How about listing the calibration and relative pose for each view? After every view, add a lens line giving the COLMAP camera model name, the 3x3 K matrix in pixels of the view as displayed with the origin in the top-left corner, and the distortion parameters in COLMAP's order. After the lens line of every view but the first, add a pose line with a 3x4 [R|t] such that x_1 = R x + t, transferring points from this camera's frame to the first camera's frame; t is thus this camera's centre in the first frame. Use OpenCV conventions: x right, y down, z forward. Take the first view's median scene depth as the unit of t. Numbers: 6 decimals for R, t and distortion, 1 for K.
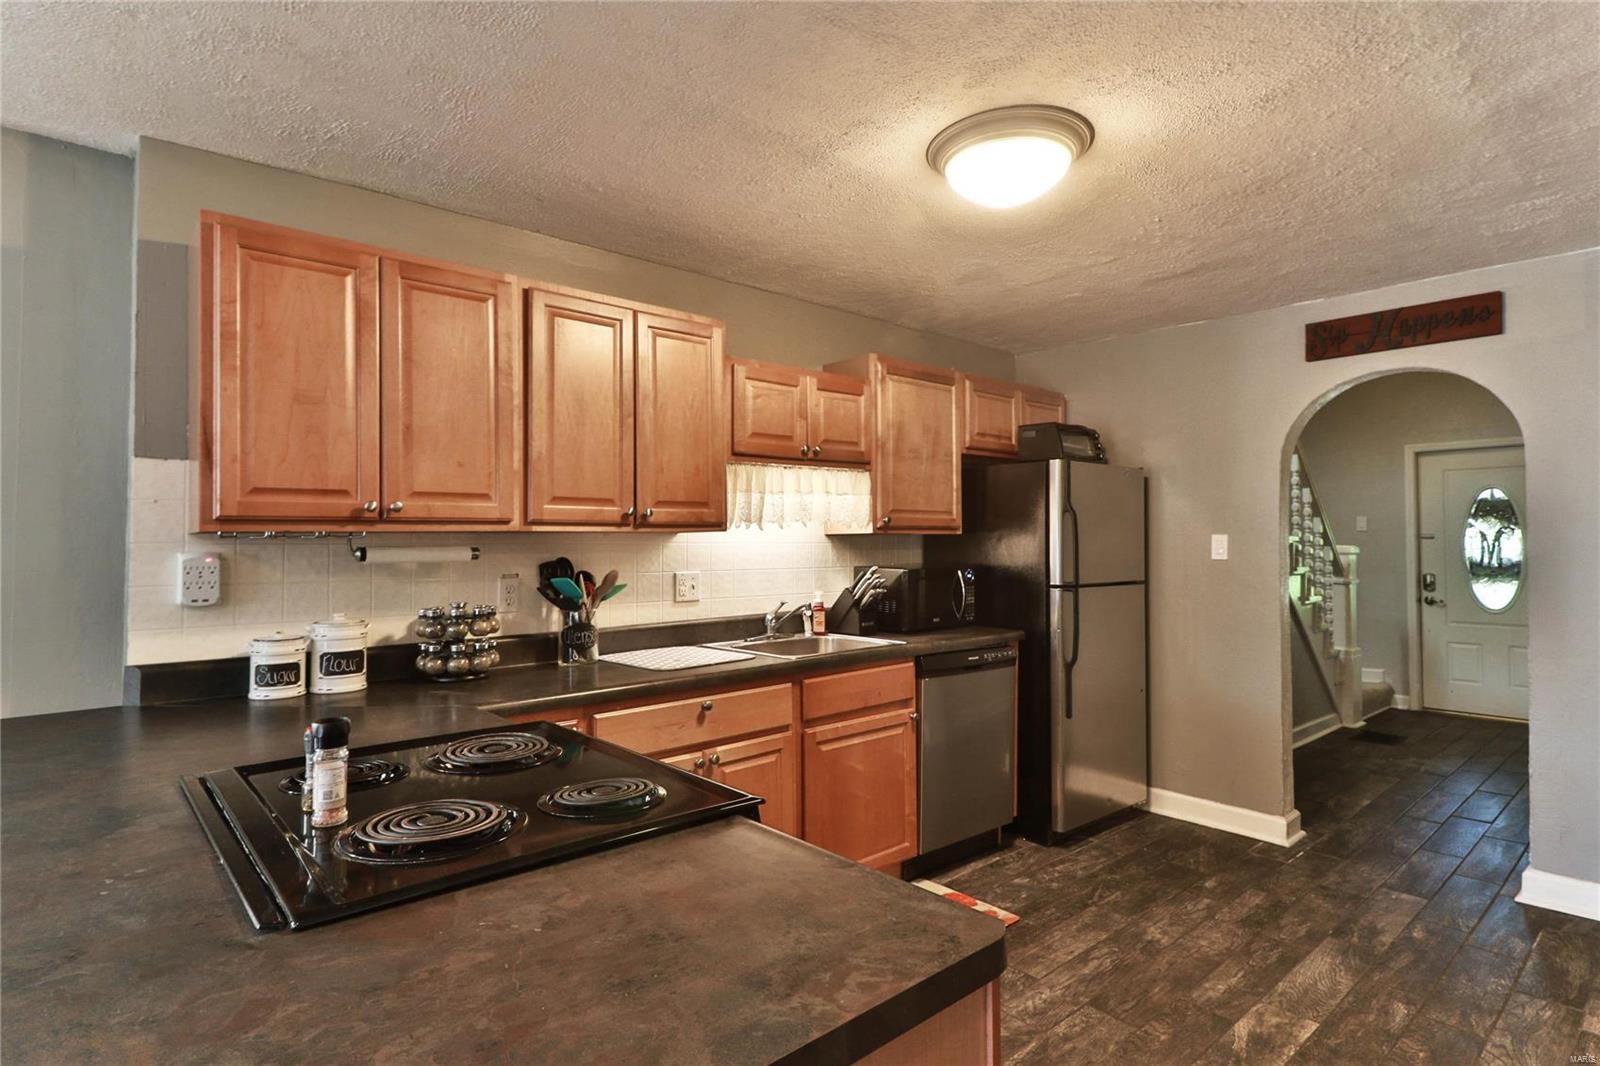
lens RADIAL K [[823.2, 0, 816.4], [0, 823.2, 523.1], [0, 0, 1]] dist [0.021345, -0.009888]
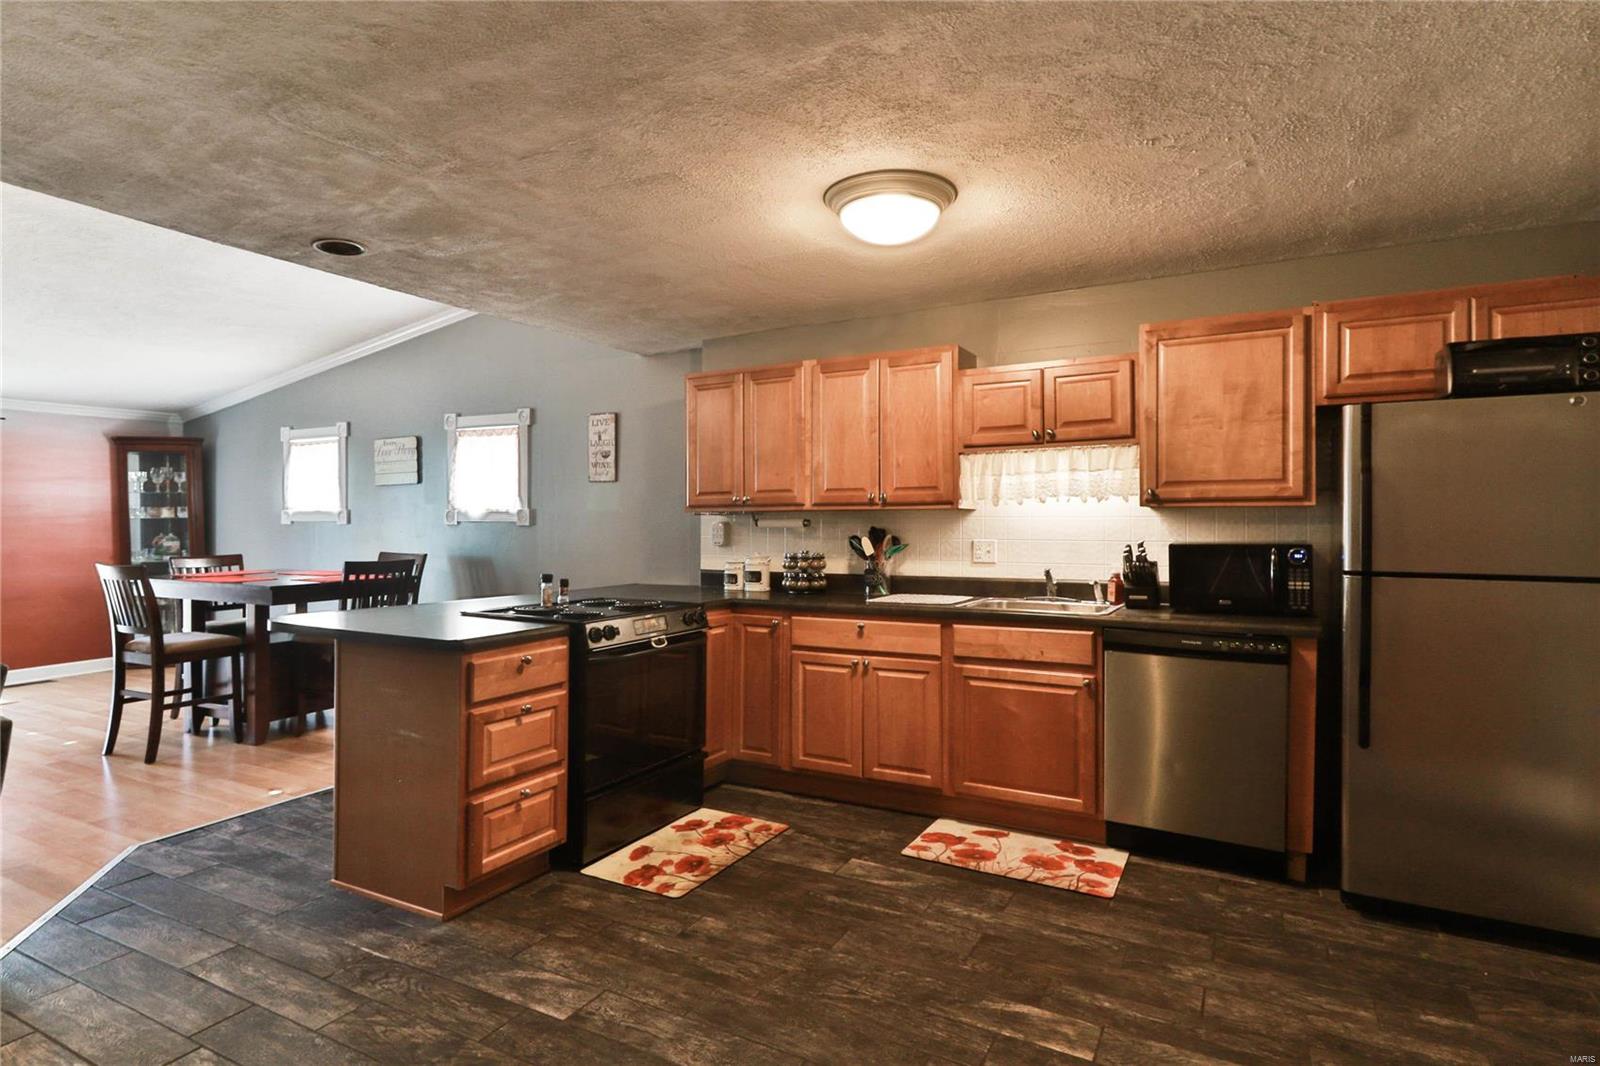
lens RADIAL K [[823.2, 0, 816.2], [0, 823.2, 523.3], [0, 0, 1]] dist [0.021345, -0.009888]
pose [[0.359498, 0.004206, -0.933136, 0.867743], [0.022666, 0.999655, 0.013238, 0.010652], [0.932870, -0.025909, 0.359279, 0.280314]]
